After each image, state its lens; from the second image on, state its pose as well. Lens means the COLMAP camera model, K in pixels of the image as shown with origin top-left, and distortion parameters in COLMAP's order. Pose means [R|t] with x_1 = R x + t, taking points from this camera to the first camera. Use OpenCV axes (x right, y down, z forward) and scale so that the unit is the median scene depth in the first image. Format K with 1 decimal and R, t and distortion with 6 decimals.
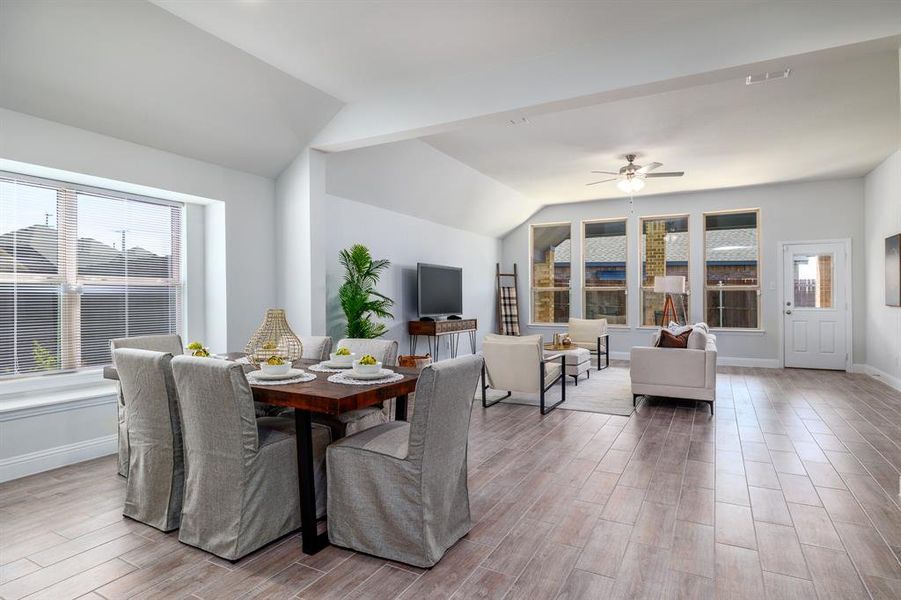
lens RADIAL K [[453.5, 0, 450.5], [0, 453.5, 300.0], [0, 0, 1]] dist [-0.004342, -0.000627]
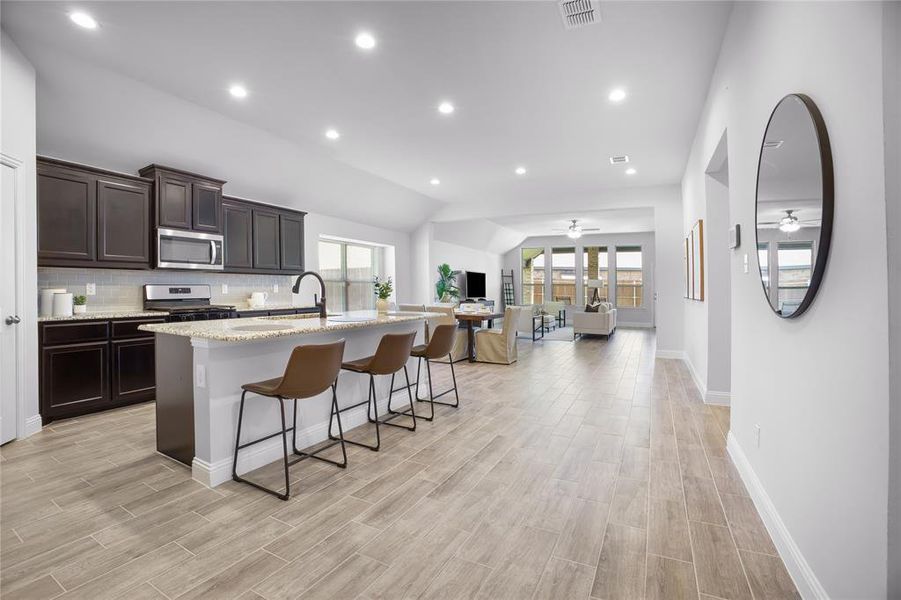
lens RADIAL K [[395.9, 0, 444.1], [0, 395.9, 296.0], [0, 0, 1]] dist [-0.123097, 0.025605]
pose [[0.999786, -0.001851, 0.020616, -0.224184], [0.001721, 0.999978, 0.006349, 0.014816], [-0.020627, -0.006312, 0.999767, -0.740128]]
